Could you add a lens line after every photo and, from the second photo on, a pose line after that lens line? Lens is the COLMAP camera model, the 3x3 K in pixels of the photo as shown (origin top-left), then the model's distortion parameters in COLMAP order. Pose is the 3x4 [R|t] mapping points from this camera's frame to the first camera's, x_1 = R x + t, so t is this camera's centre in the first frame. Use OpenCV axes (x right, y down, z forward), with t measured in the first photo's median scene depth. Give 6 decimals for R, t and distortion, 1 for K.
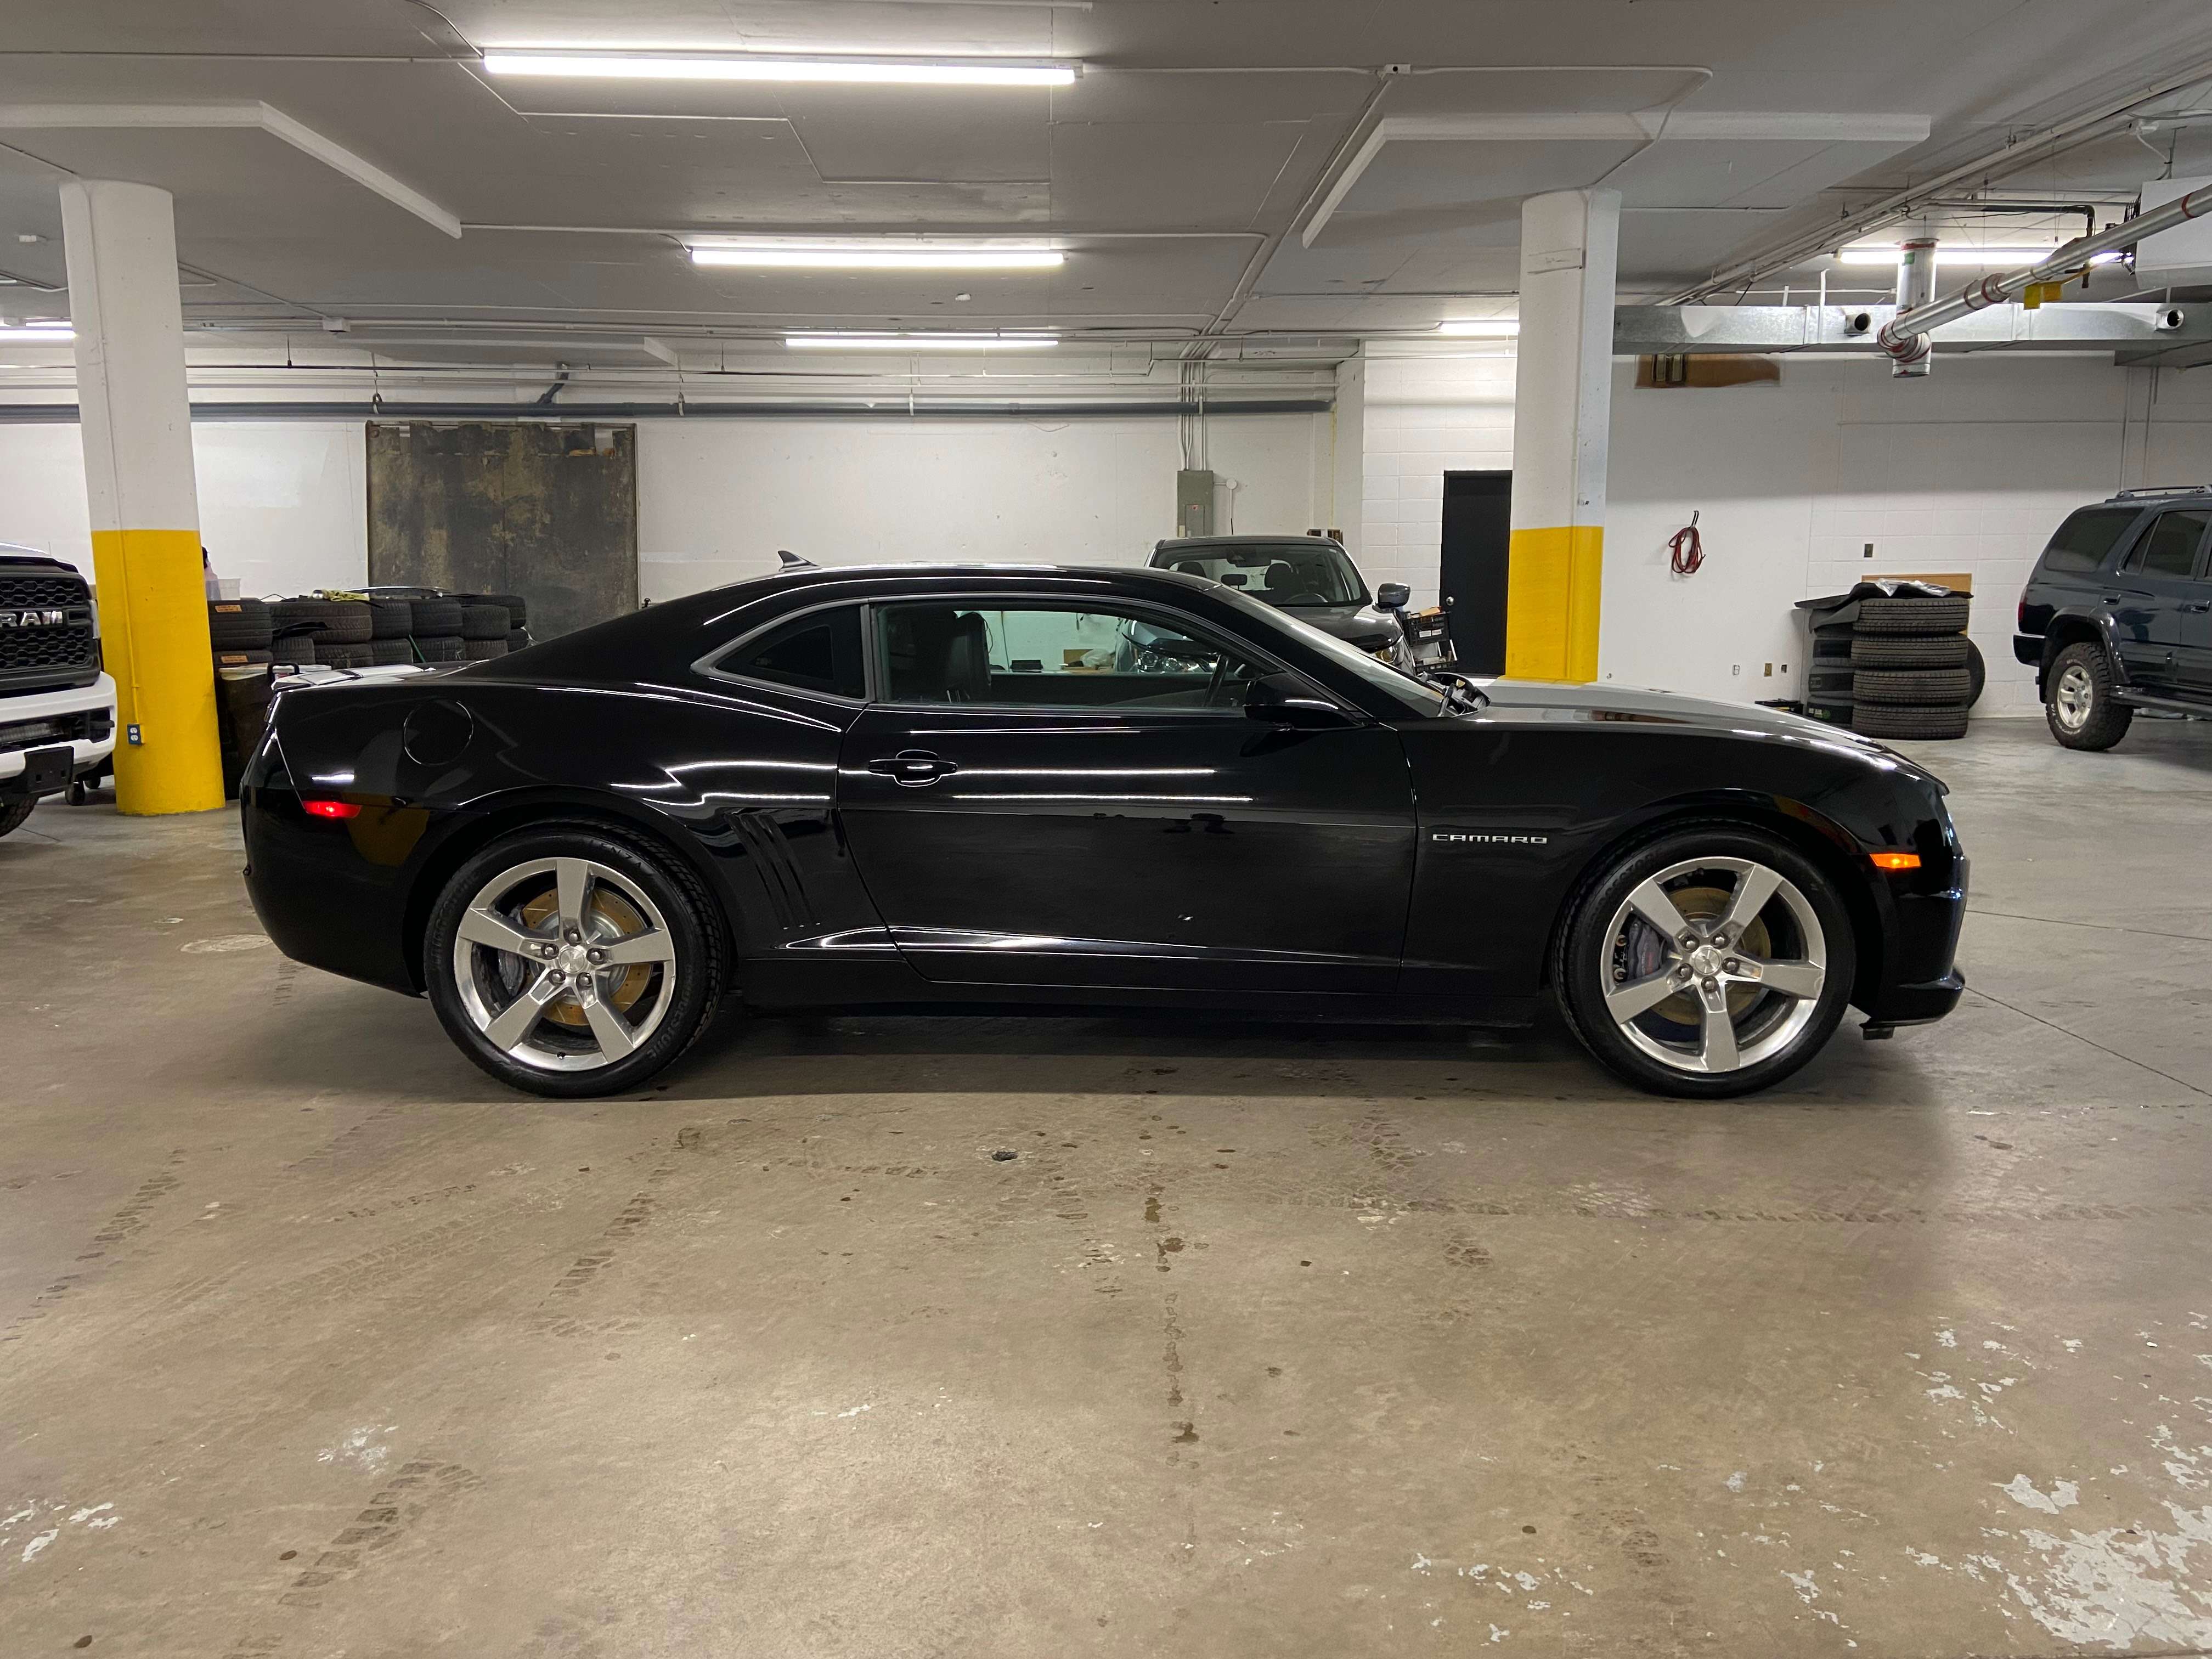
lens RADIAL K [[1628.0, 0, 1125.6], [0, 1628.0, 827.3], [0, 0, 1]] dist [0.056456, -0.053603]
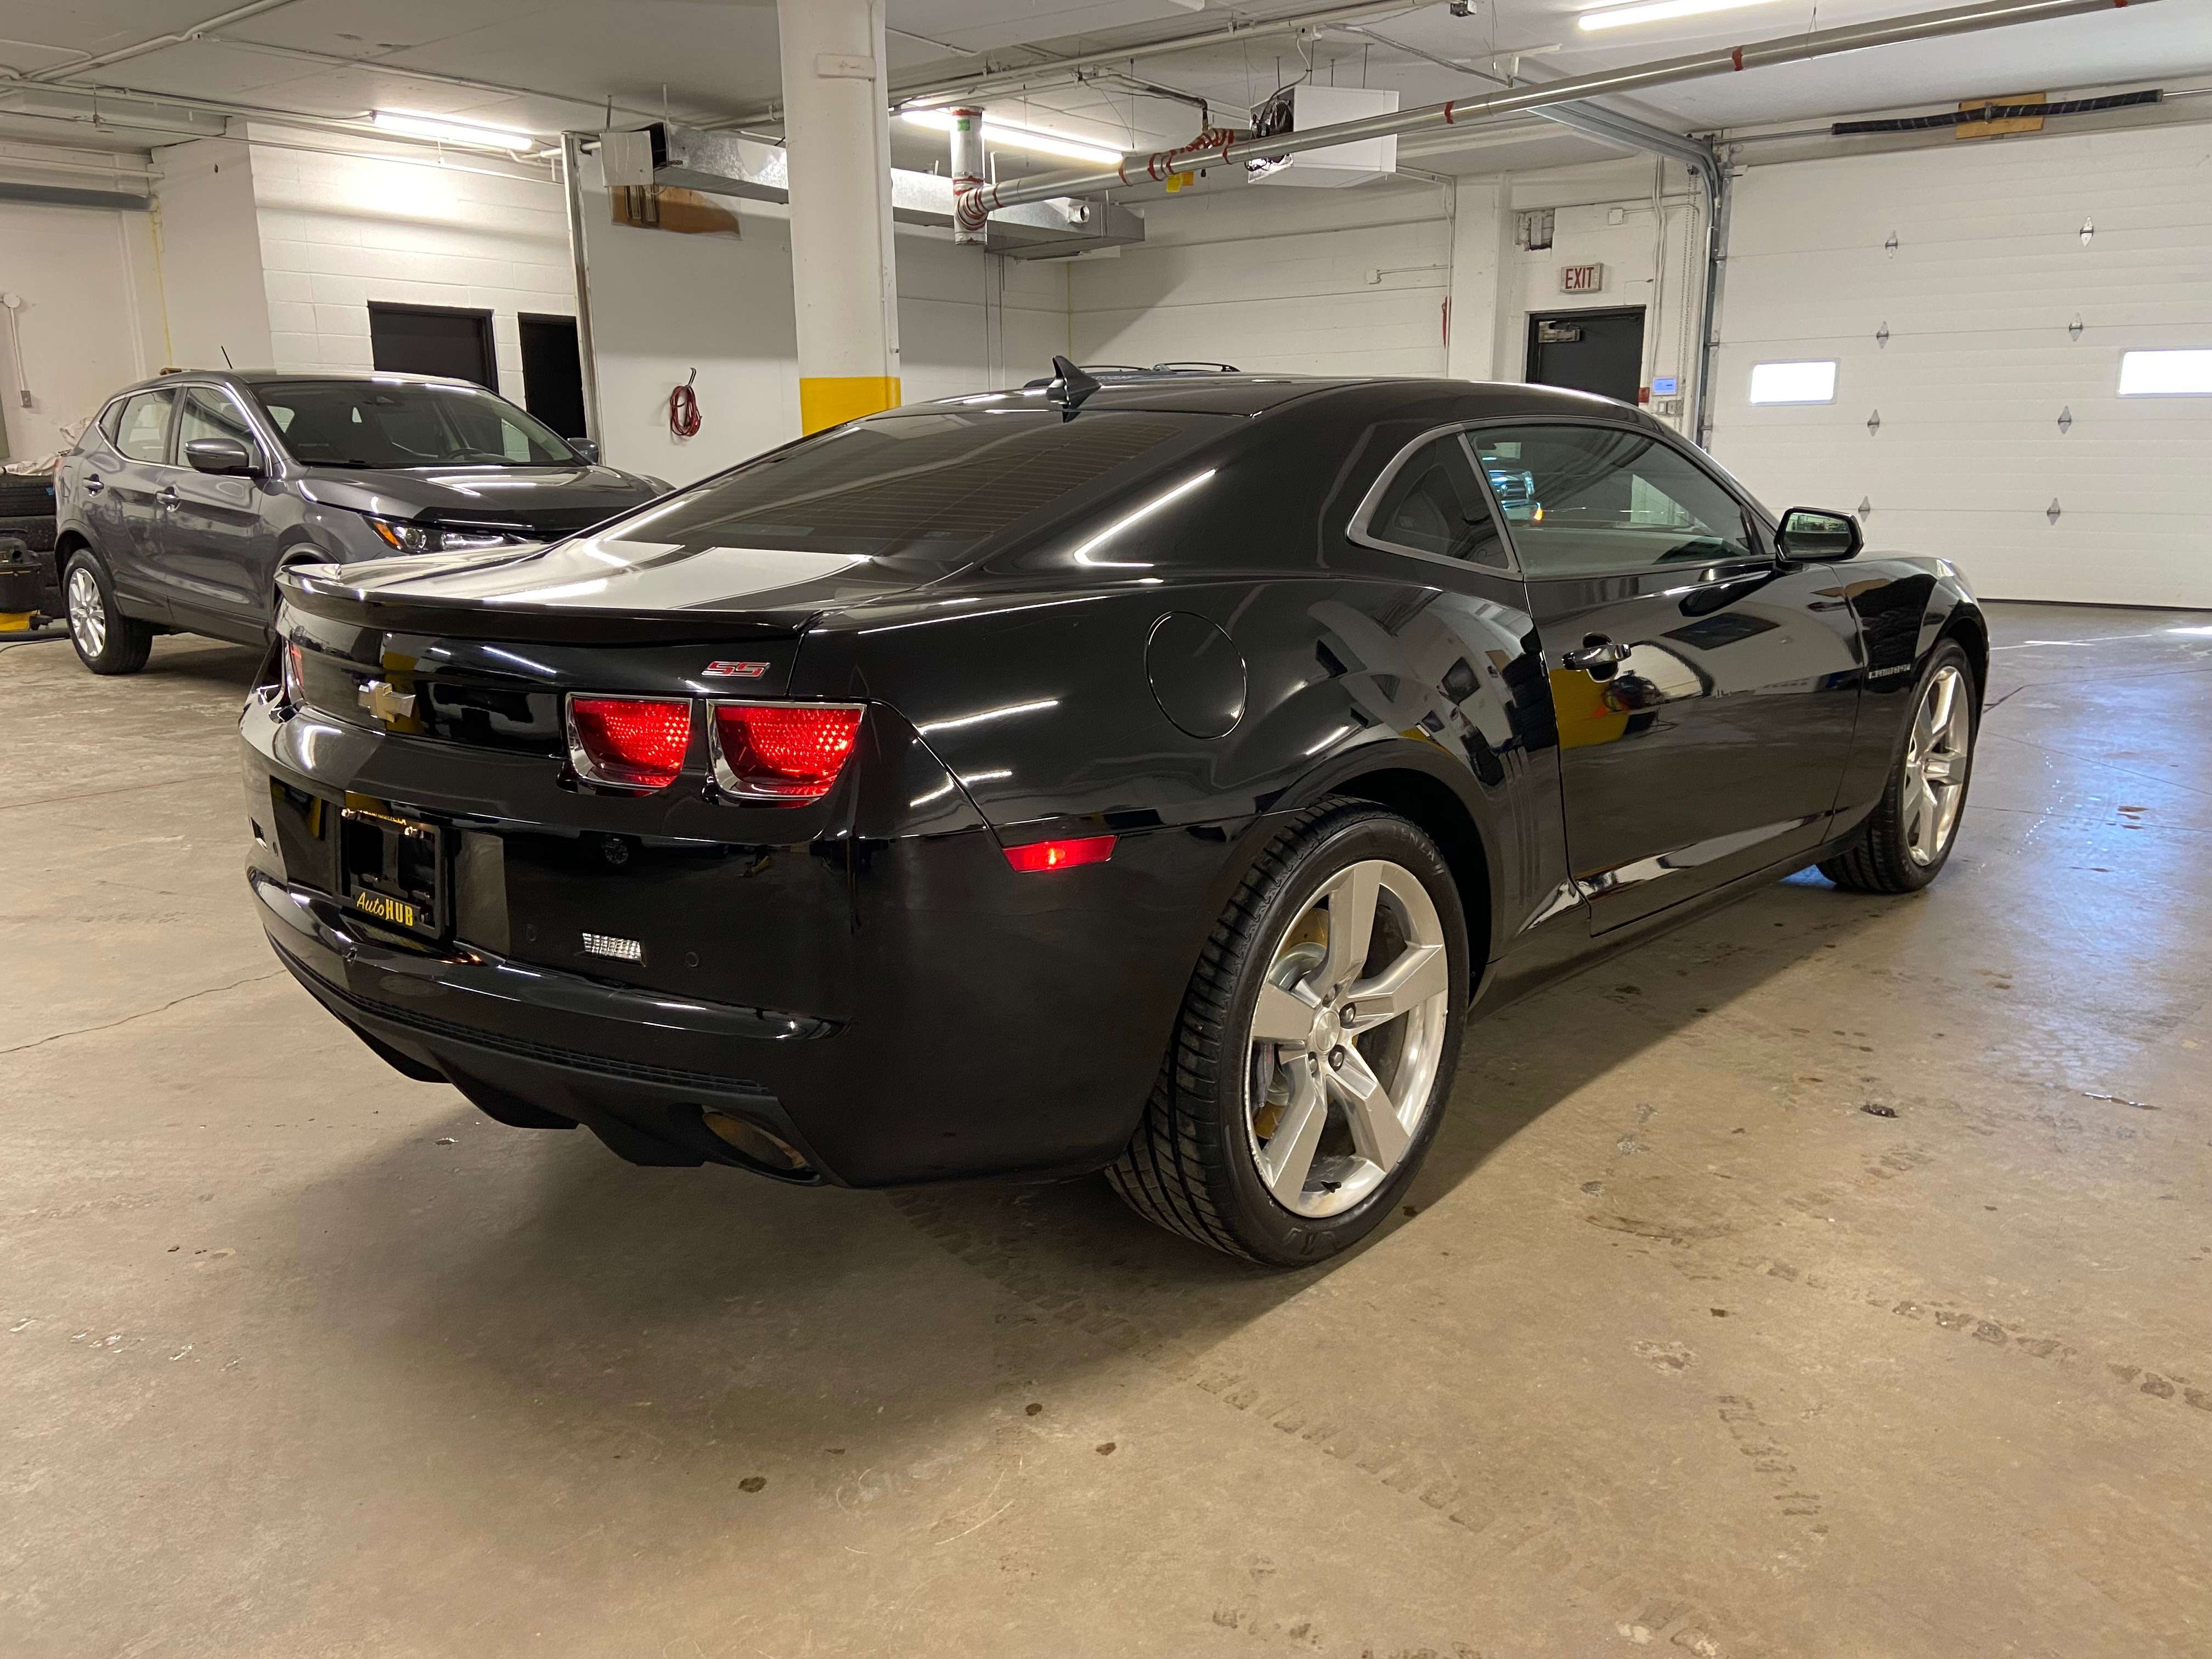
lens RADIAL K [[1628.0, 0, 1124.8], [0, 1628.0, 850.1], [0, 0, 1]] dist [0.056456, -0.053603]
pose [[0.655352, -0.177647, 0.734136, -0.201072], [0.113203, 0.984071, 0.137072, -0.018580], [-0.746792, -0.006724, 0.665023, 0.162005]]
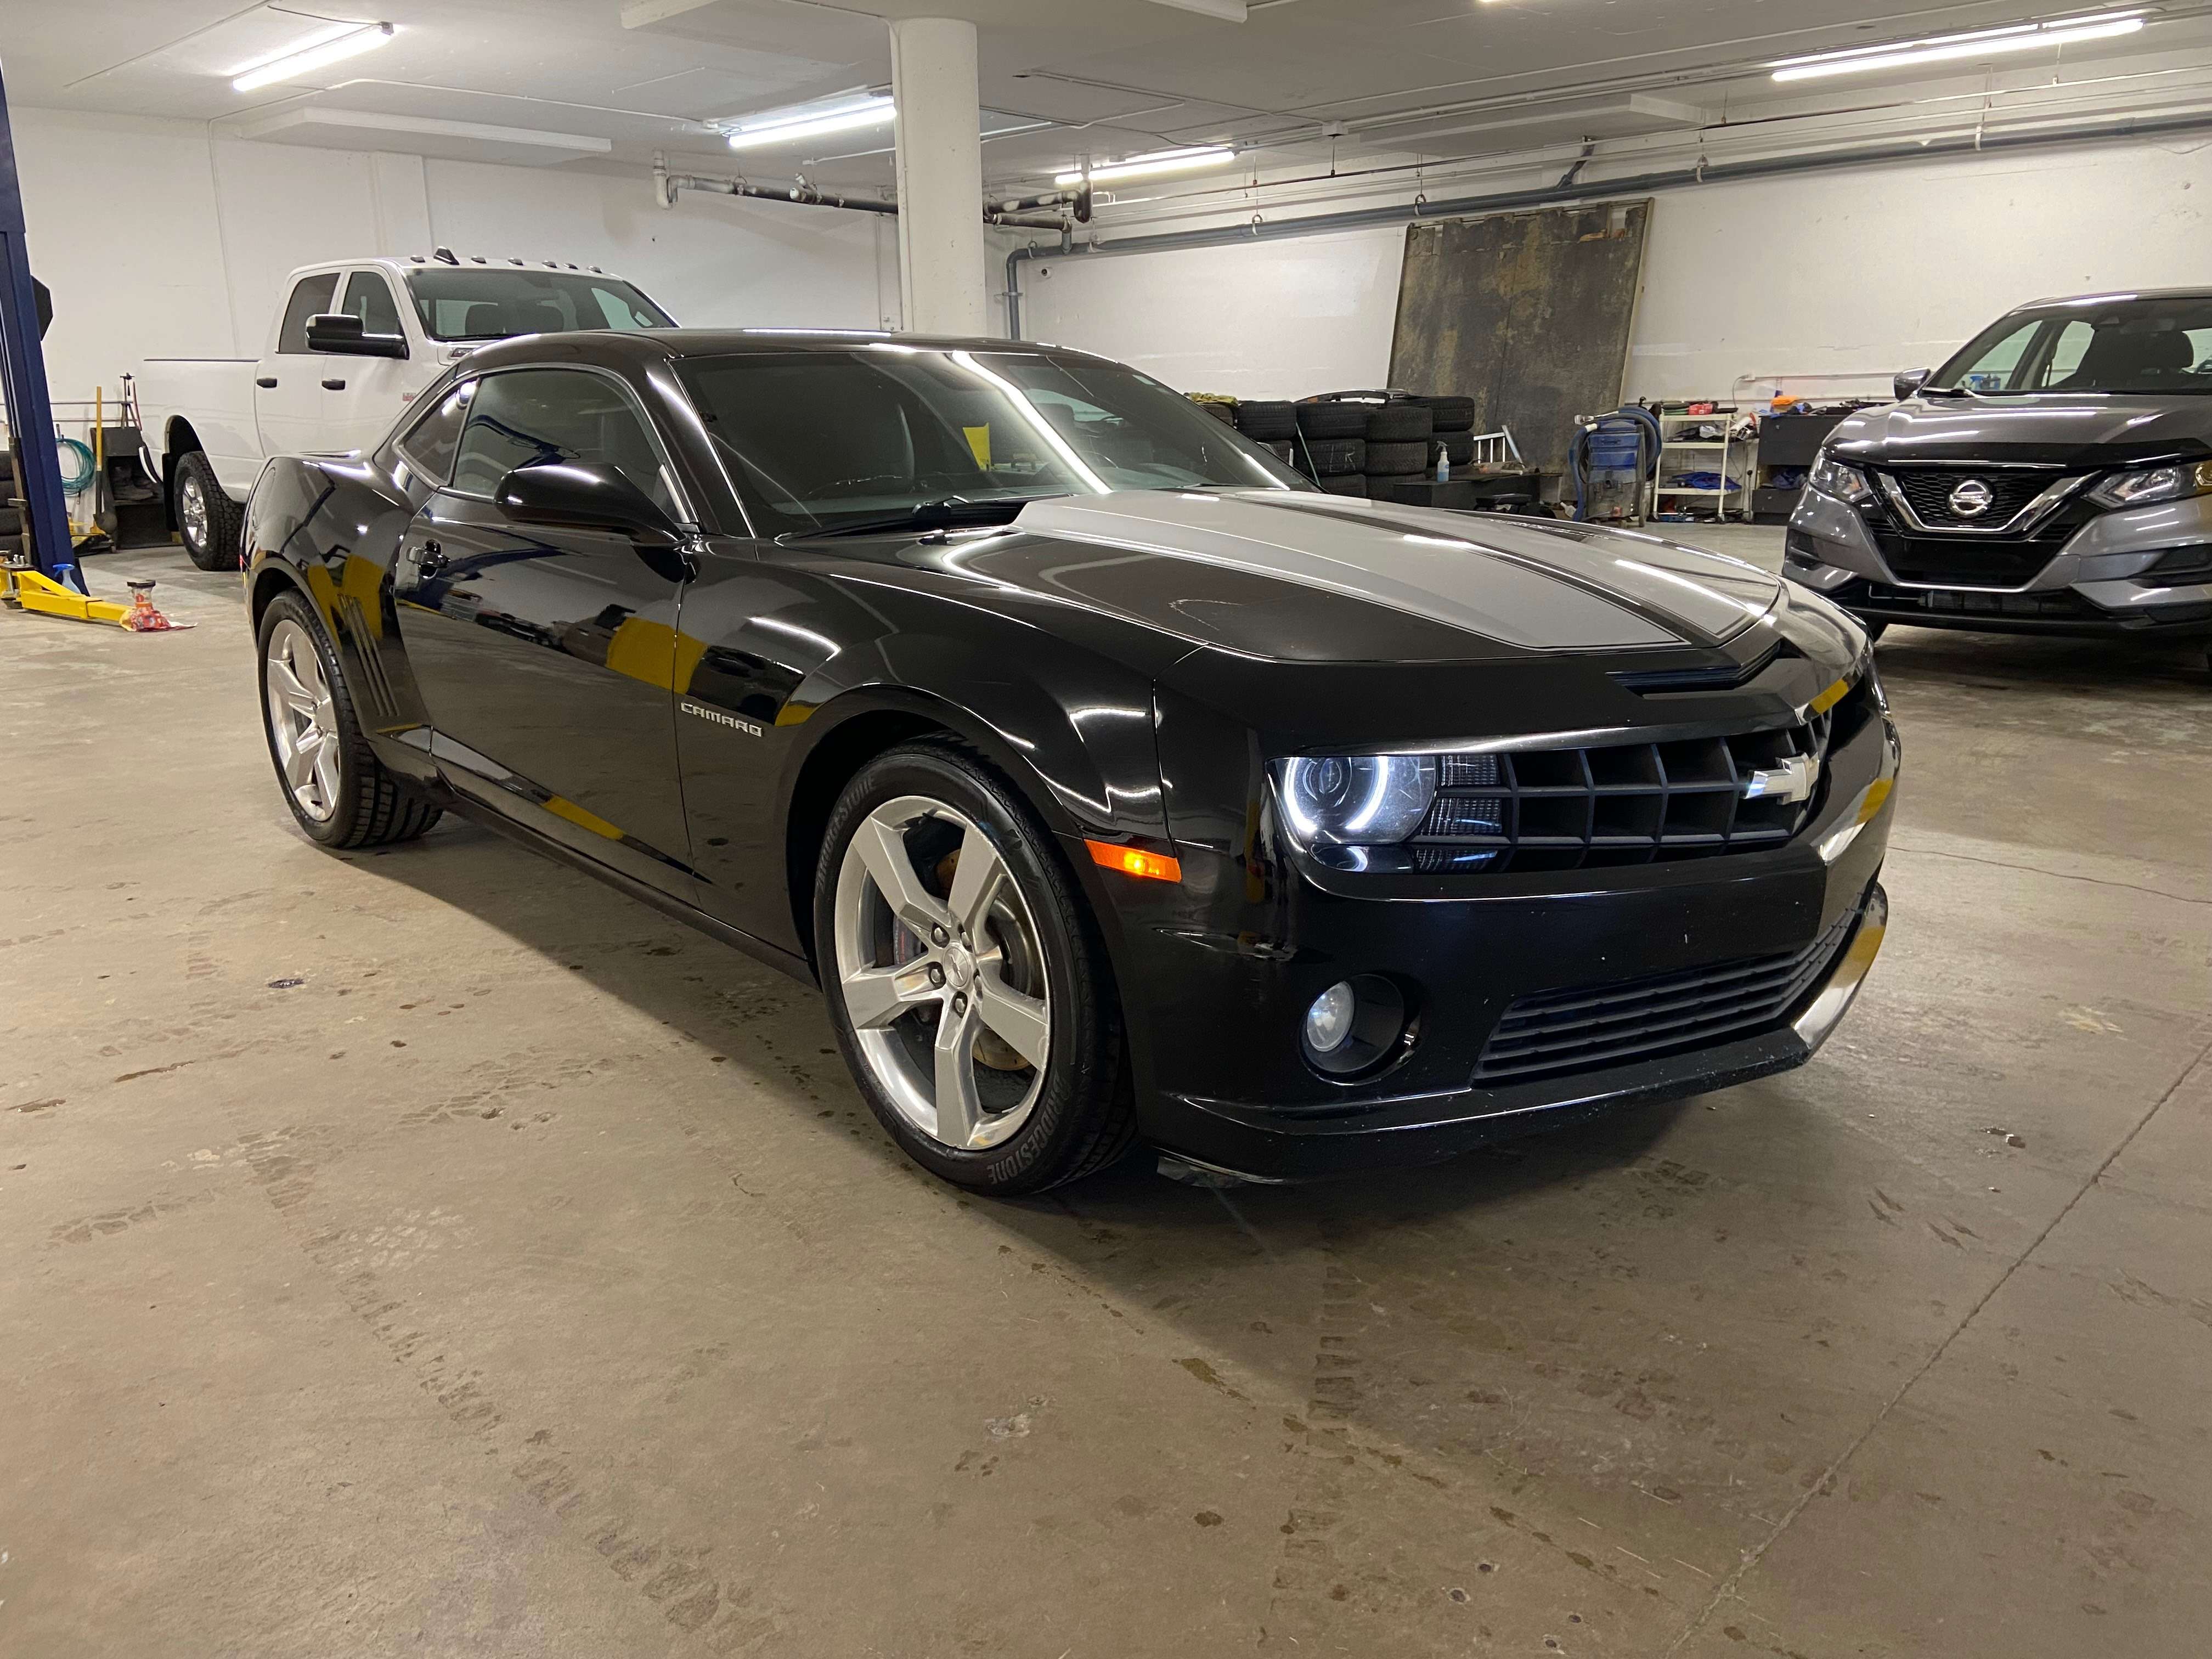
lens RADIAL K [[1628.0, 0, 1119.5], [0, 1628.0, 824.8], [0, 0, 1]] dist [0.056456, -0.053603]
pose [[0.687553, 0.172921, -0.705244, 0.198214], [-0.093415, 0.984224, 0.150254, -0.016136], [0.720101, -0.037427, 0.692859, 0.153270]]
